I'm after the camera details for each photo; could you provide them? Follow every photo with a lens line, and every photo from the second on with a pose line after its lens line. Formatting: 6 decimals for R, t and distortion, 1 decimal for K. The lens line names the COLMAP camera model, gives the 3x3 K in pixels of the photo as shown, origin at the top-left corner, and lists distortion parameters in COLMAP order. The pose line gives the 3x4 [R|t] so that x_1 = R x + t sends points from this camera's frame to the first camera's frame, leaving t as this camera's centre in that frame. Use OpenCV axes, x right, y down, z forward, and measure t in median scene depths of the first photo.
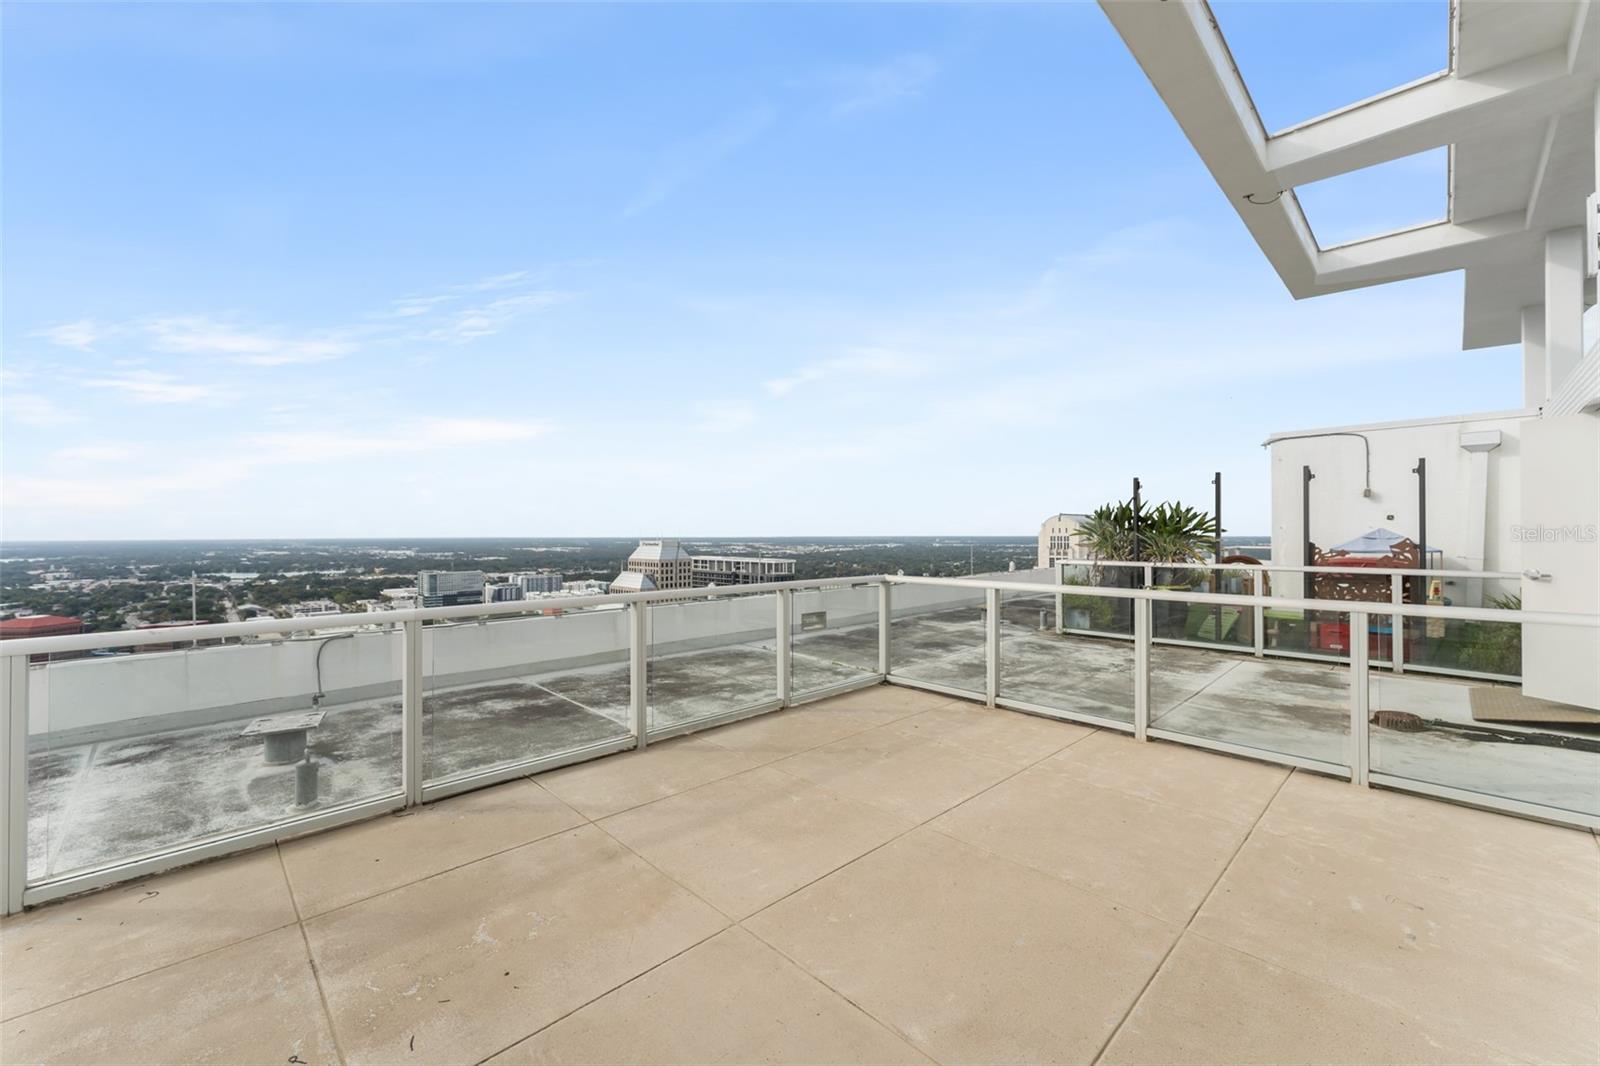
lens RADIAL K [[640.0, 0, 801.8], [0, 640.0, 532.4], [0, 0, 1]] dist [0.000739, 0.000035]
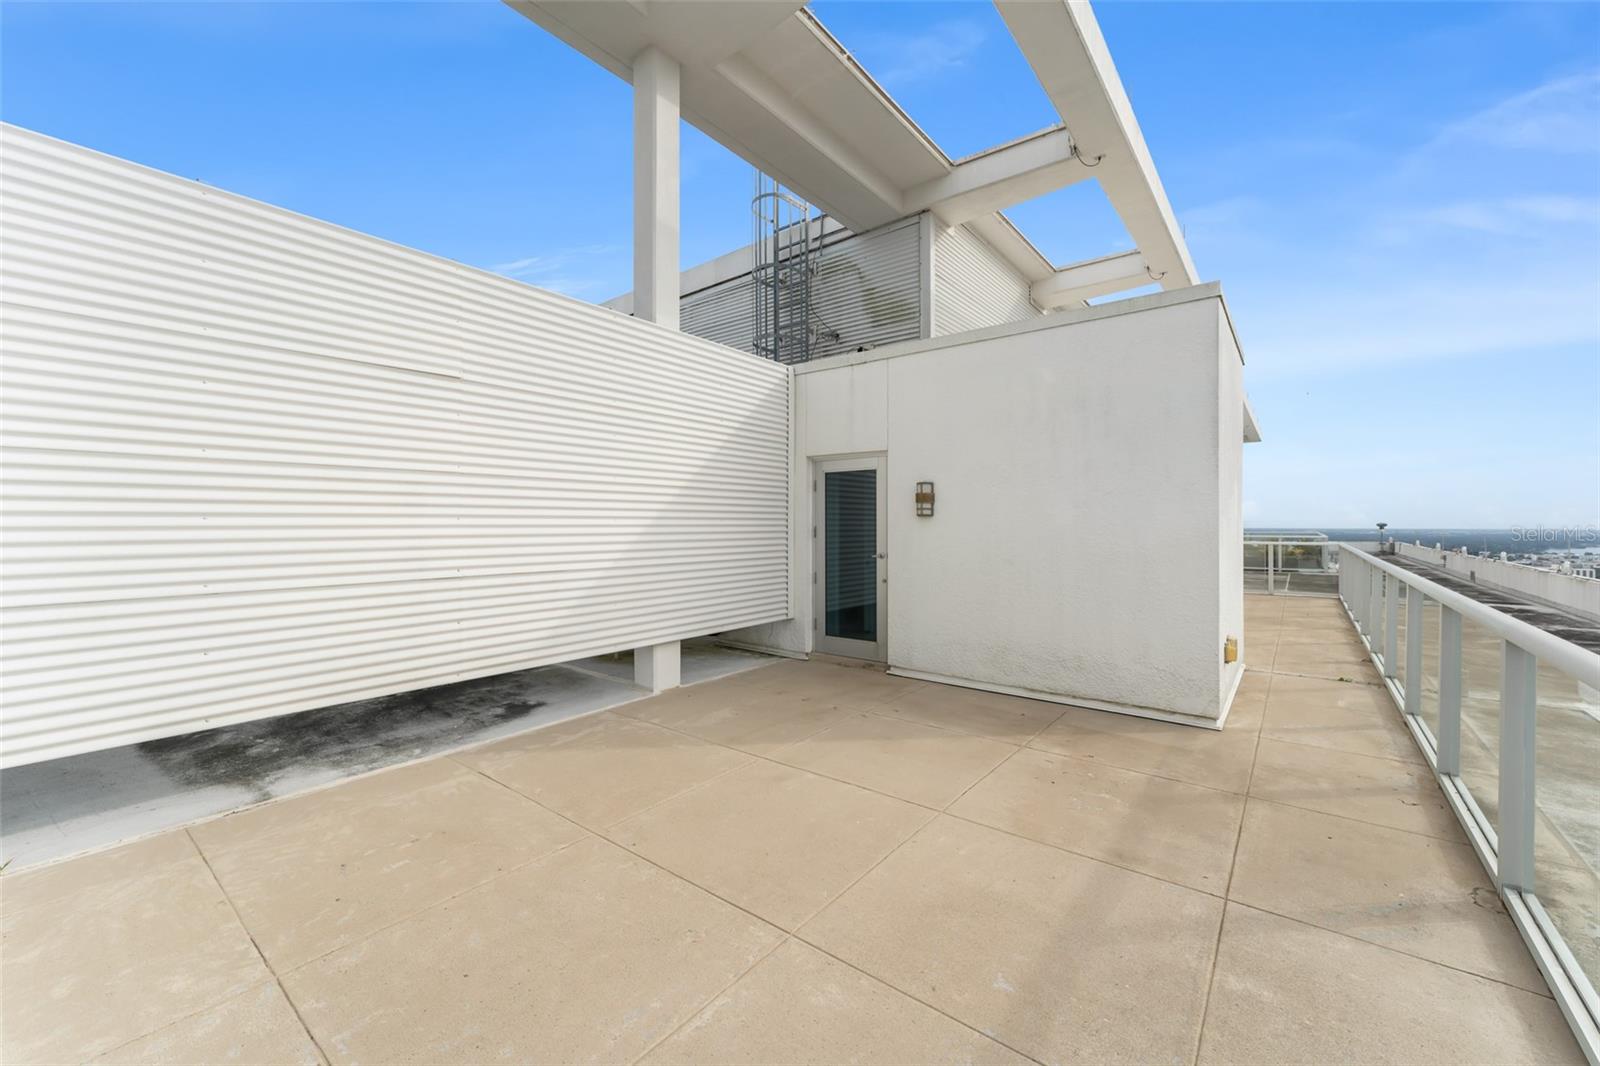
lens RADIAL K [[640.0, 0, 798.3], [0, 640.0, 529.5], [0, 0, 1]] dist [0.000739, 0.000035]
pose [[-0.992310, 0.004165, -0.123707, 0.321304], [0.003081, 0.999955, 0.008951, 0.012940], [0.123738, 0.008501, -0.992278, 2.071687]]
